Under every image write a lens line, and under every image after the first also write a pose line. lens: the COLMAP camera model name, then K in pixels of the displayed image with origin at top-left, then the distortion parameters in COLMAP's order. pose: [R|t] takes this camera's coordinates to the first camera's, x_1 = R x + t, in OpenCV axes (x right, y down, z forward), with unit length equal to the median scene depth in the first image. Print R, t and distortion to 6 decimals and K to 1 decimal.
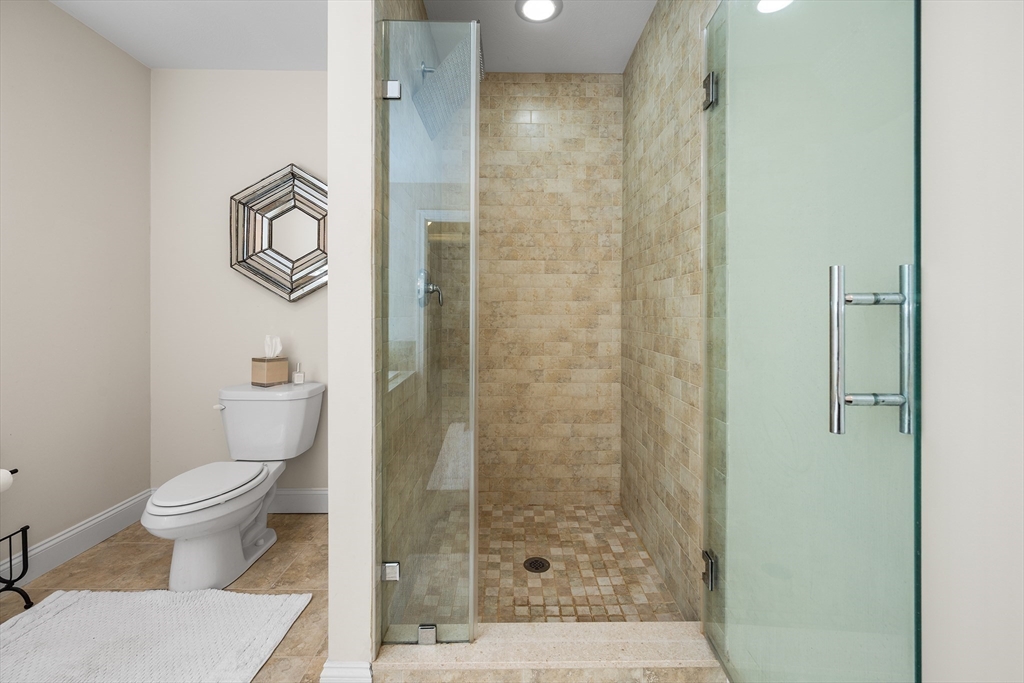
lens RADIAL K [[419.6, 0, 515.7], [0, 419.6, 310.3], [0, 0, 1]] dist [-0.003257, -0.000098]
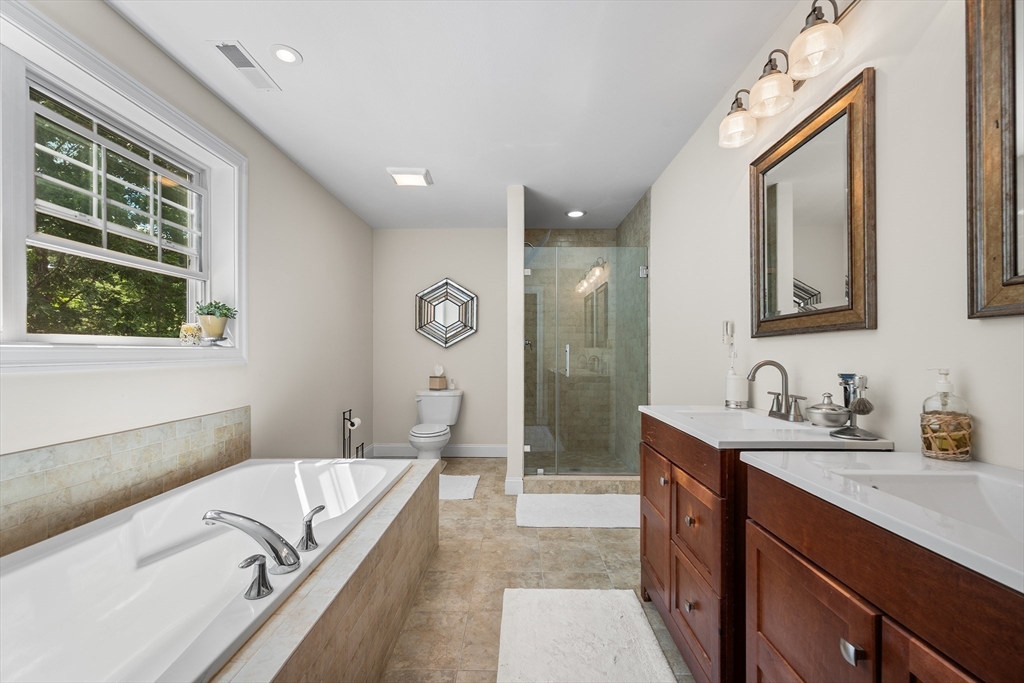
lens RADIAL K [[419.6, 0, 513.5], [0, 419.6, 348.8], [0, 0, 1]] dist [-0.003257, -0.000098]
pose [[0.999812, -0.001181, -0.019366, -0.182811], [0.001021, 0.999965, -0.008259, -0.000904], [0.019375, 0.008238, 0.999778, -0.955149]]
